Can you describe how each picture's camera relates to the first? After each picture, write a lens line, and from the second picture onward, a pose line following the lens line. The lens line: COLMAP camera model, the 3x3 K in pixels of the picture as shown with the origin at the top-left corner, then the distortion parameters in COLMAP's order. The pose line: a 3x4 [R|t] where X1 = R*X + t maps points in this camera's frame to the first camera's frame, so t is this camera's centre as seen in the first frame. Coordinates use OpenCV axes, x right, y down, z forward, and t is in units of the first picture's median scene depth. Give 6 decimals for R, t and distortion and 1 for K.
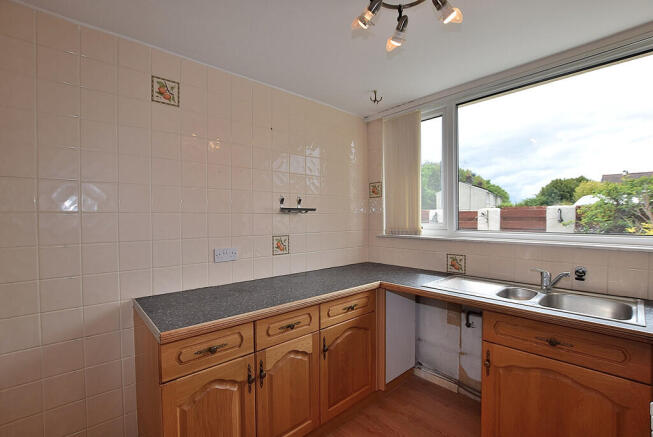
lens RADIAL K [[288.8, 0, 326.2], [0, 288.8, 221.3], [0, 0, 1]] dist [-0.030118, 0.000577]
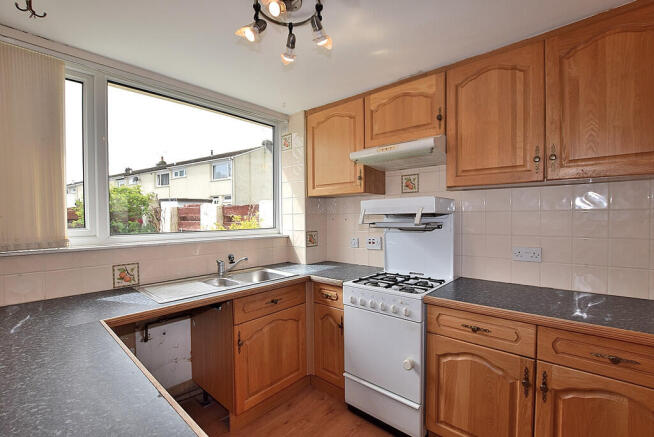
lens RADIAL K [[289.2, 0, 326.7], [0, 289.2, 221.3], [0, 0, 1]] dist [-0.030118, 0.000577]
pose [[-0.108413, -0.012961, 0.994021, -0.436091], [0.021001, 0.999662, 0.015325, -0.009713], [-0.993884, 0.022537, -0.108104, 0.511958]]
